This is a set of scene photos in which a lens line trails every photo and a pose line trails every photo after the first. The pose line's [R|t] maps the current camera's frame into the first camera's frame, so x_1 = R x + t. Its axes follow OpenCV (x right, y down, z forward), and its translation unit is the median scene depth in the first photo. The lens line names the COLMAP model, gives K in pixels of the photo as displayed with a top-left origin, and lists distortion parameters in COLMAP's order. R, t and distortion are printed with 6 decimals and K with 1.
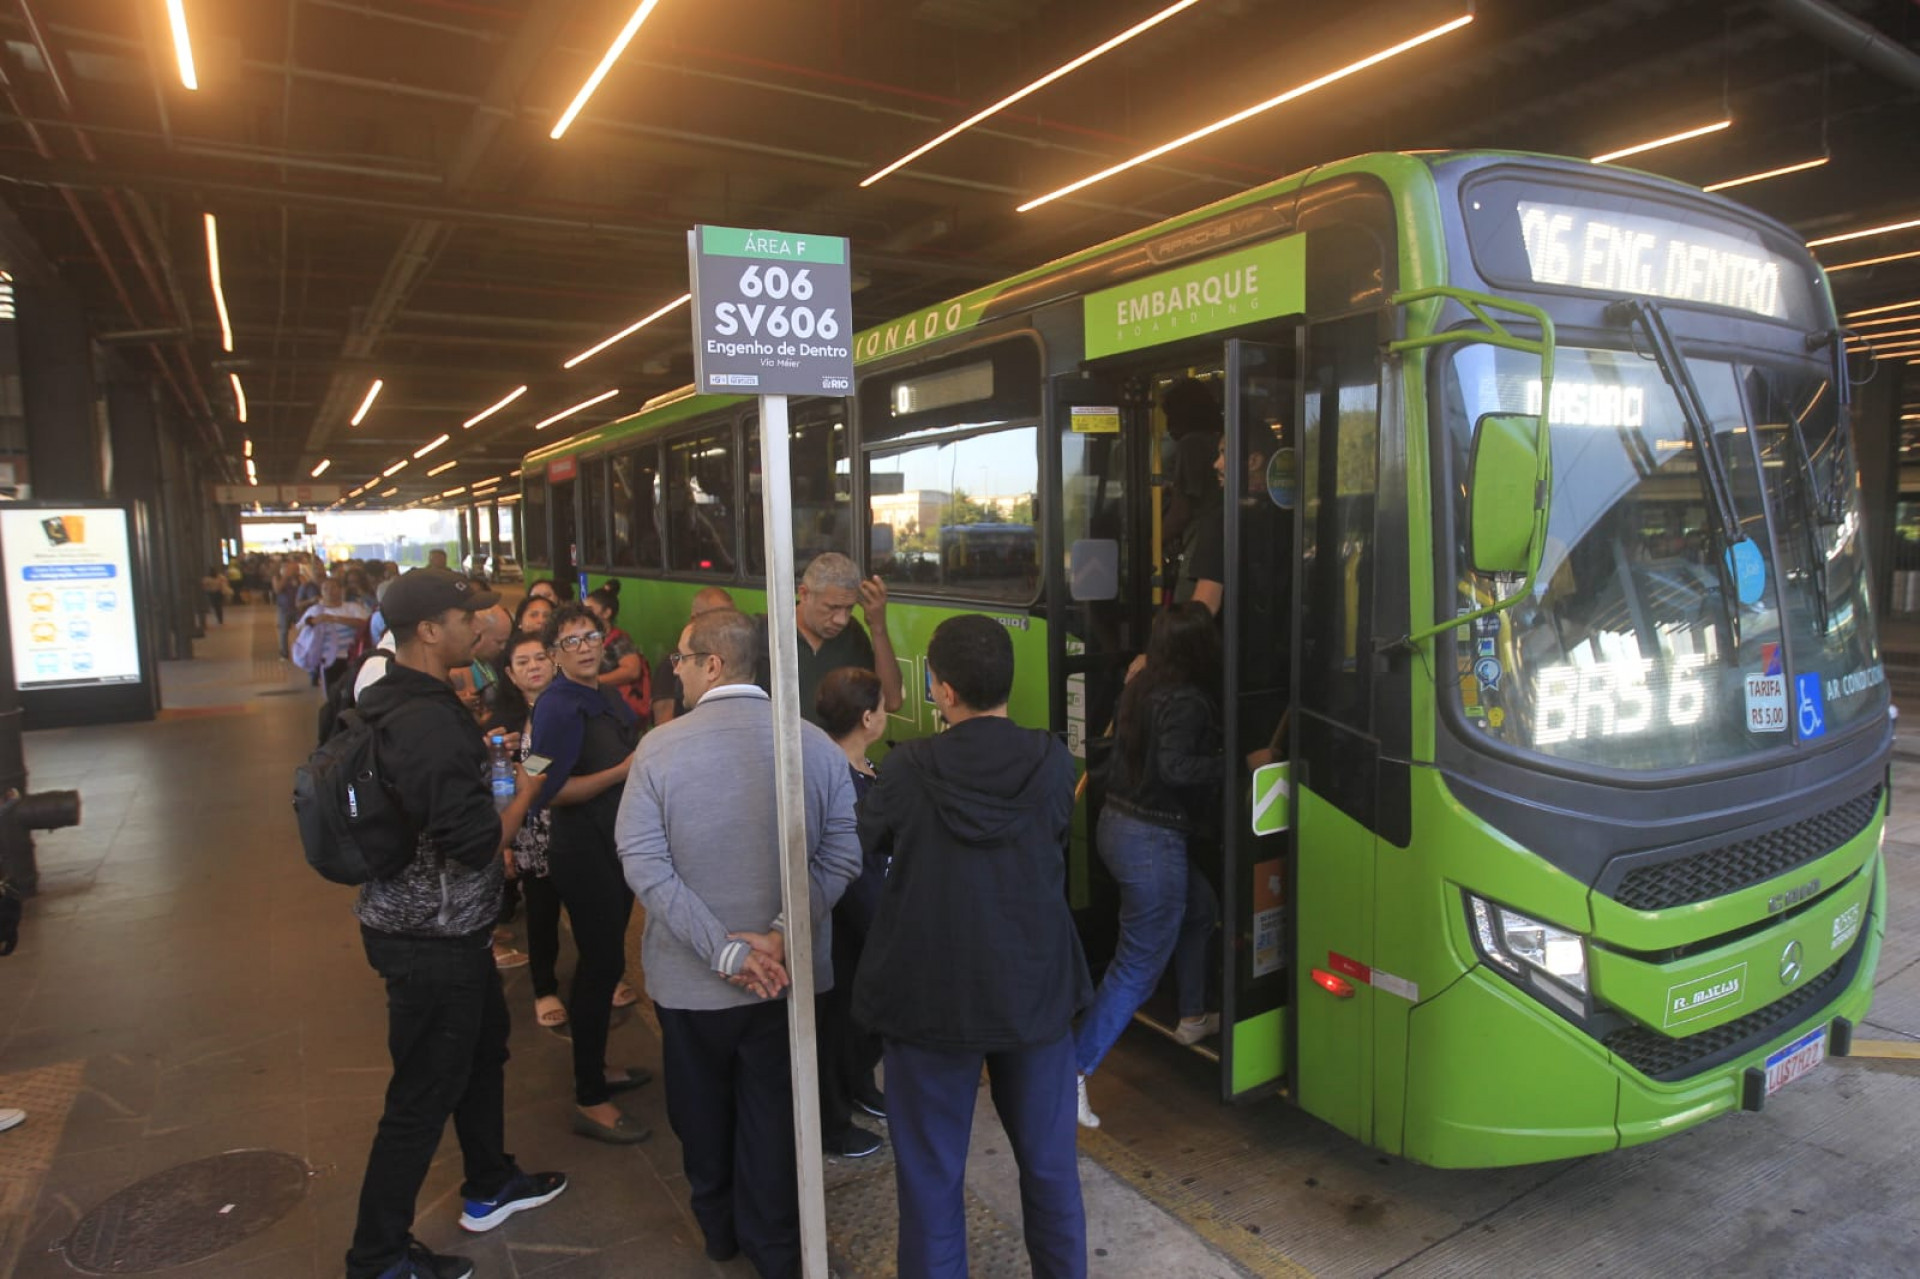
lens RADIAL K [[1105.2, 0, 954.5], [0, 1105.2, 633.9], [0, 0, 1]] dist [-0.043490, 0.016501]
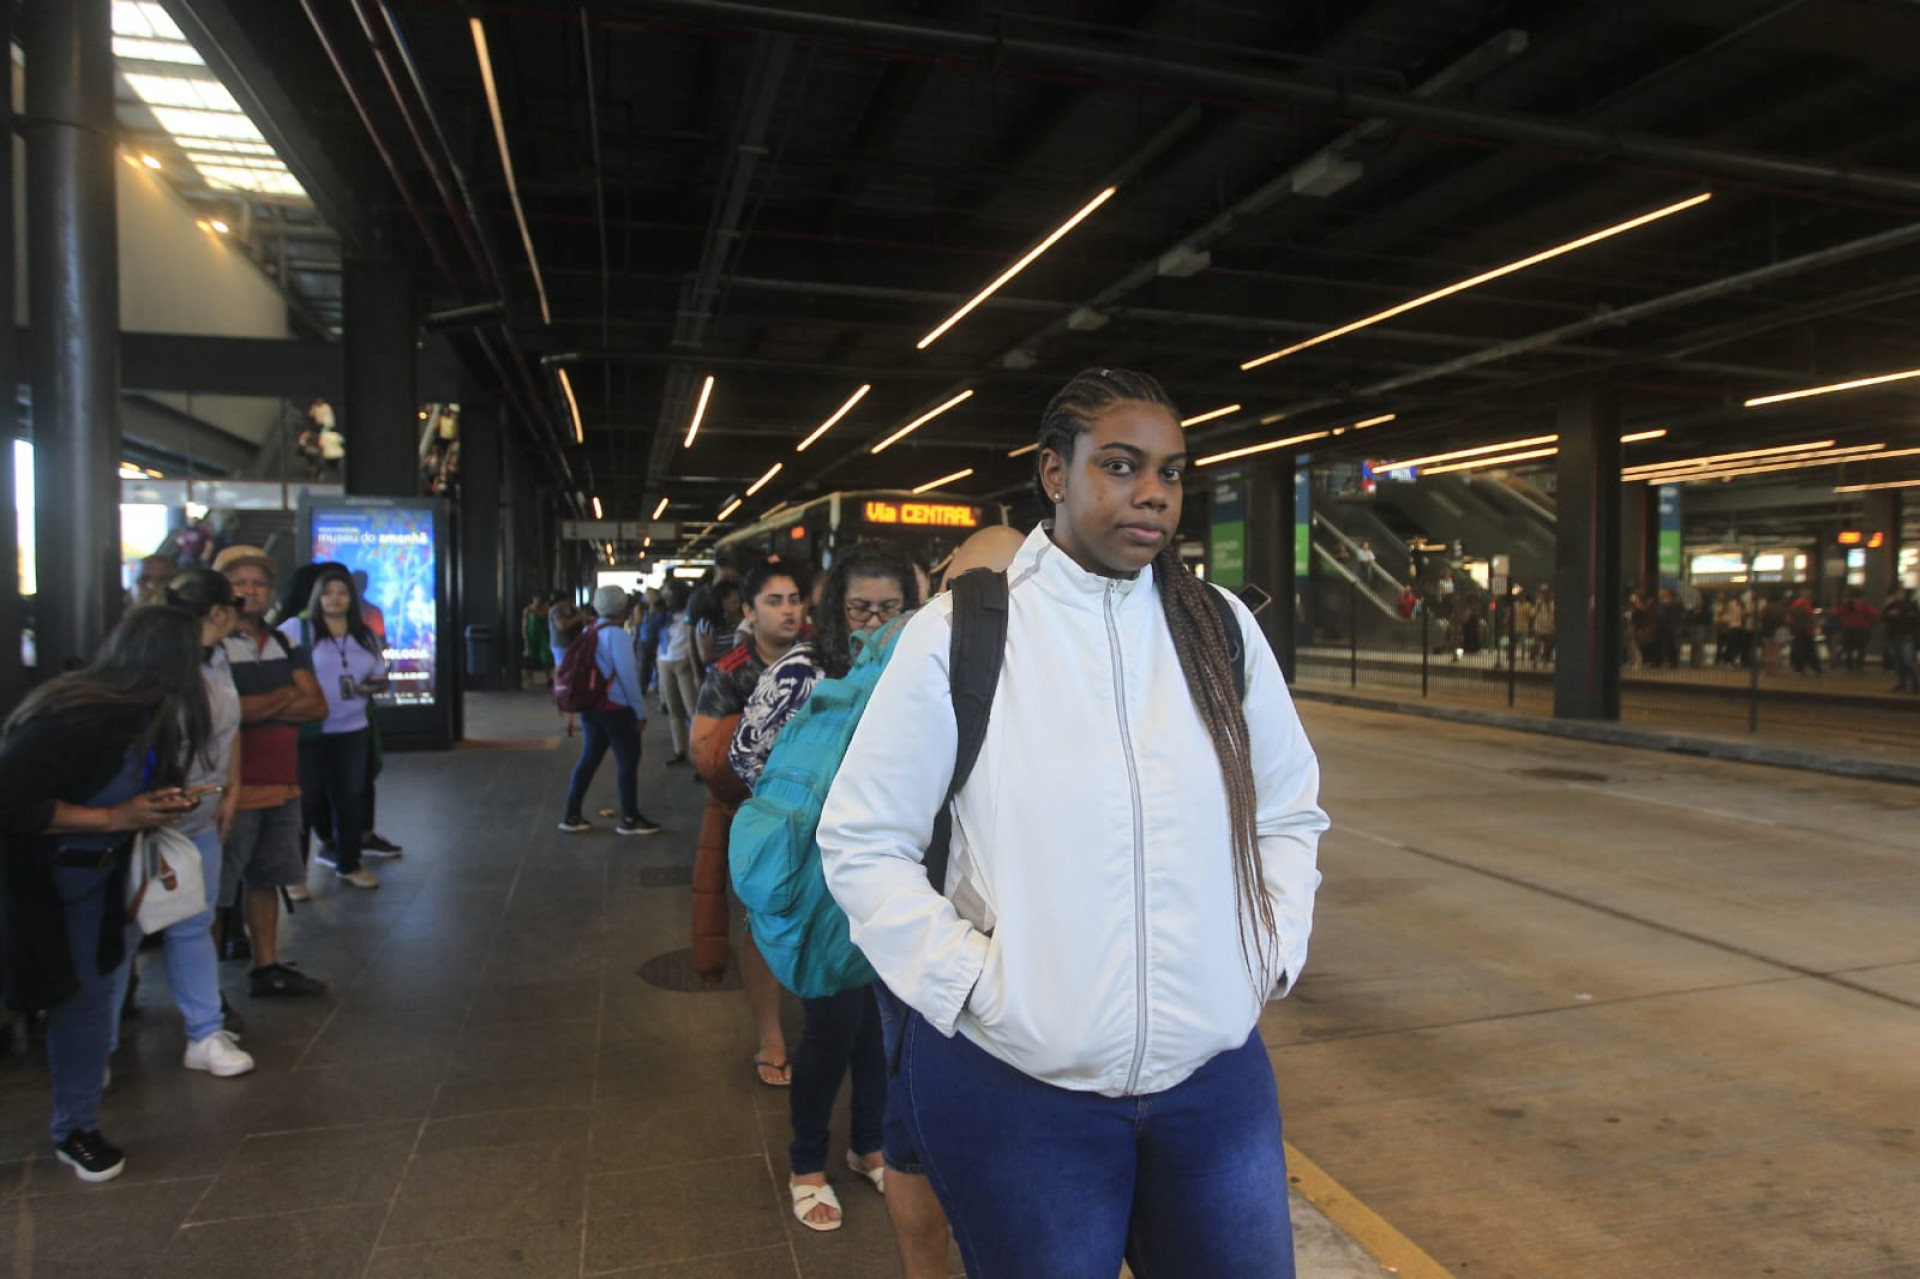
lens RADIAL K [[1105.2, 0, 954.5], [0, 1105.2, 633.9], [0, 0, 1]] dist [-0.043490, 0.016501]
pose [[0.963211, 0.028985, -0.267180, -0.547514], [-0.045300, 0.997452, -0.055104, 0.081313], [0.264902, 0.065180, 0.962070, 1.229135]]
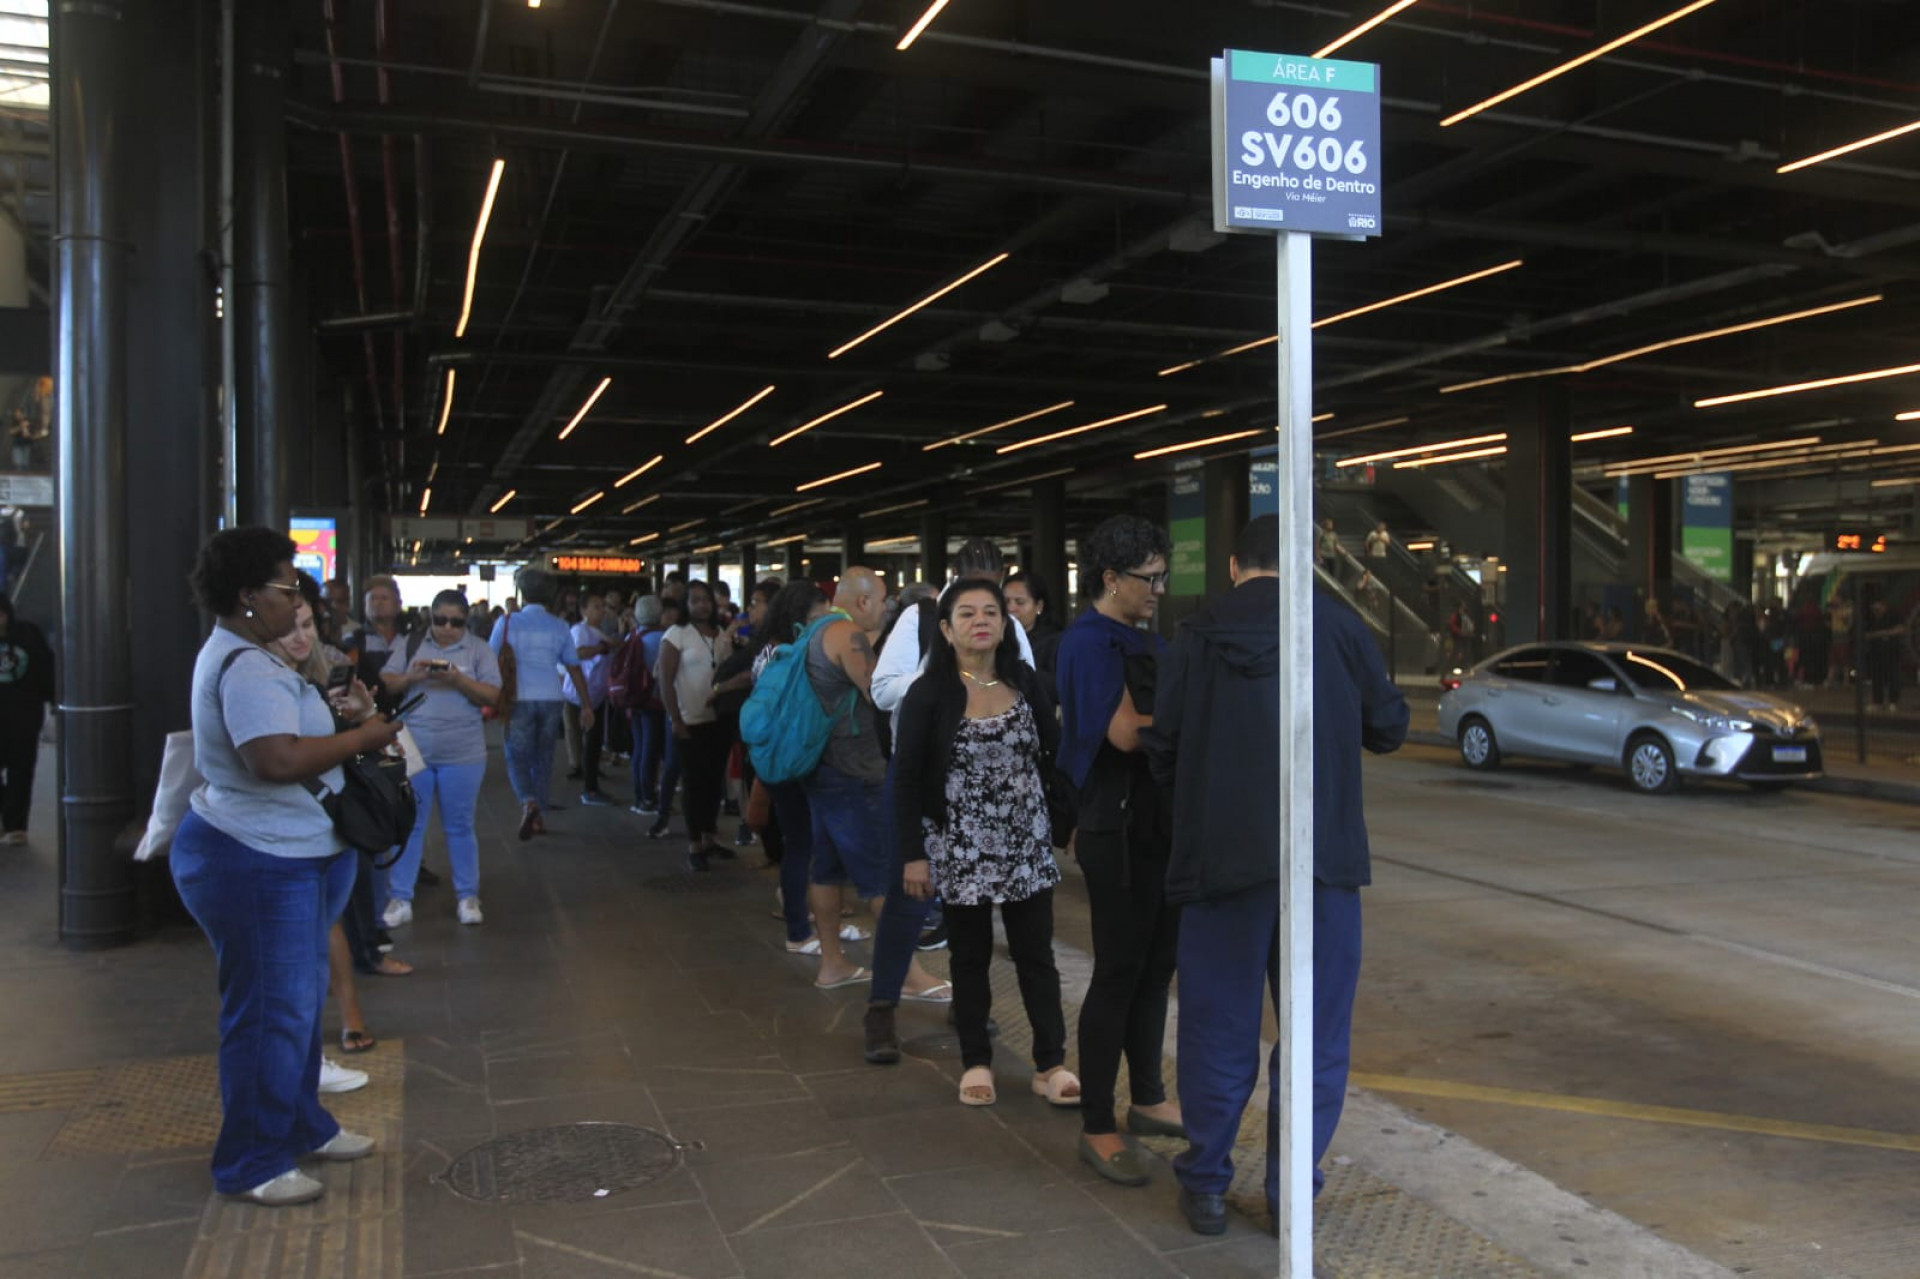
lens RADIAL K [[1475.5, 0, 960.0], [0, 1475.5, 639.5], [0, 0, 1]] dist [-0.012229, 0.003585]
pose [[0.979613, 0.023870, -0.199472, -0.182162], [-0.038497, 0.996820, -0.069774, 0.211370], [0.197172, 0.076030, 0.977416, -0.219948]]
